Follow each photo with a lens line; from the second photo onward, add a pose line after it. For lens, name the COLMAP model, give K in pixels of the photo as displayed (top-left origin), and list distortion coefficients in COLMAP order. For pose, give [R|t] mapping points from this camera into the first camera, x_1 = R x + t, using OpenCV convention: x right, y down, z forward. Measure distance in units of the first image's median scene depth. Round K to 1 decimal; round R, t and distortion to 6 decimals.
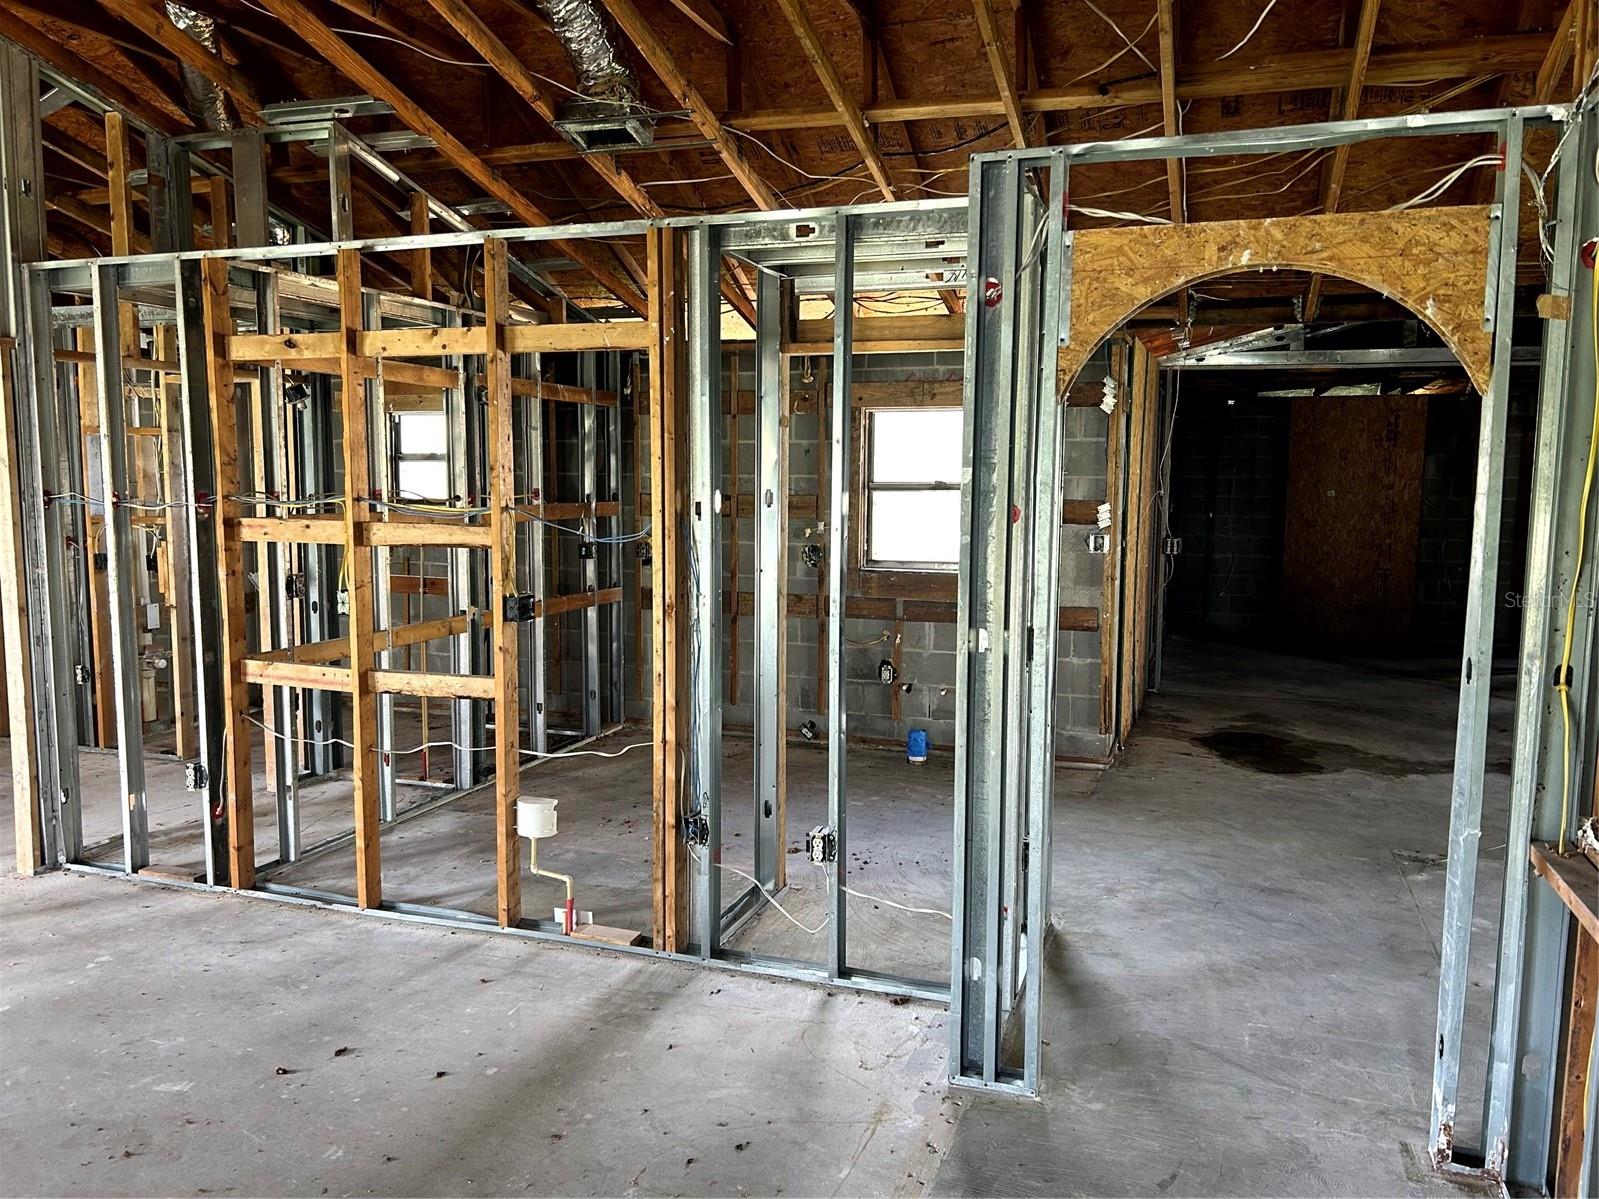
lens RADIAL K [[1233.5, 0, 778.5], [0, 1233.5, 595.0], [0, 0, 1]] dist [0.057639, -0.060298]
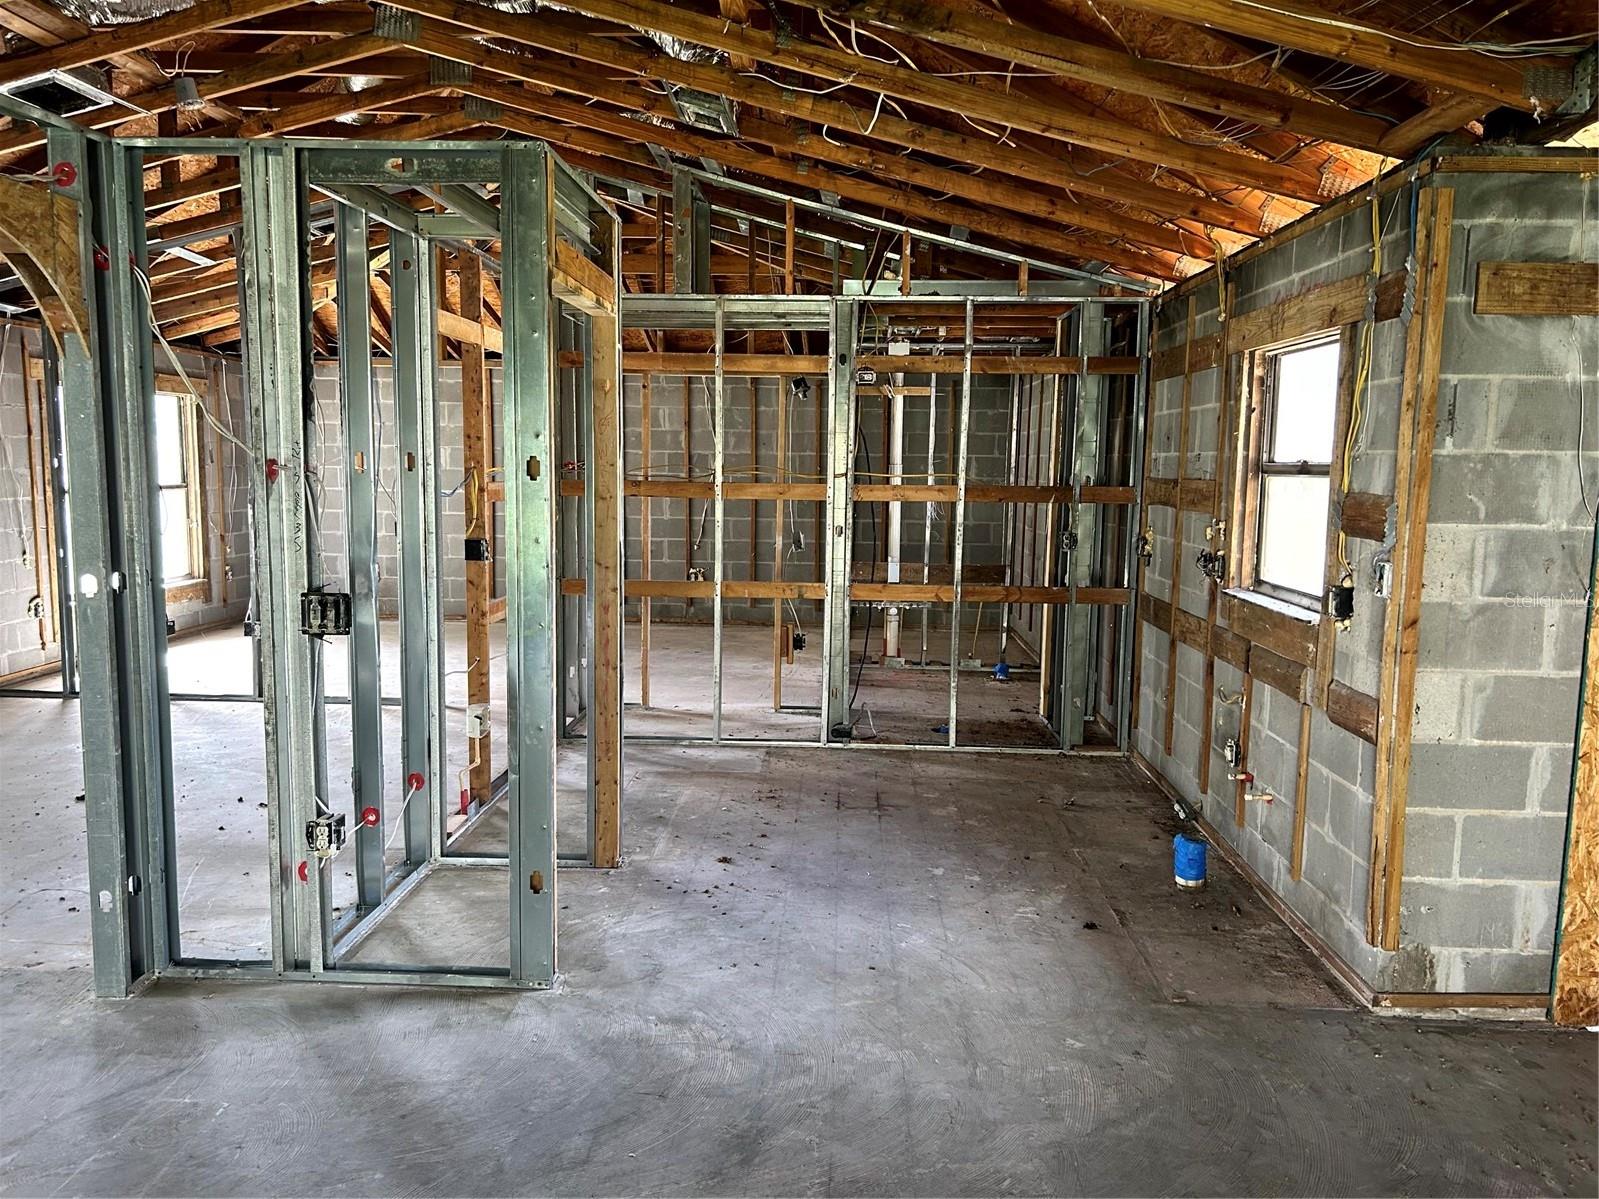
lens RADIAL K [[1199.8, 0, 799.5], [0, 1199.8, 599.5], [0, 0, 1]] dist [0.051578, -0.054828]
pose [[0.288288, 0.112017, -0.950969, 0.862259], [-0.107845, 0.990613, 0.083993, -0.064405], [0.951451, 0.078343, 0.297662, 0.783886]]
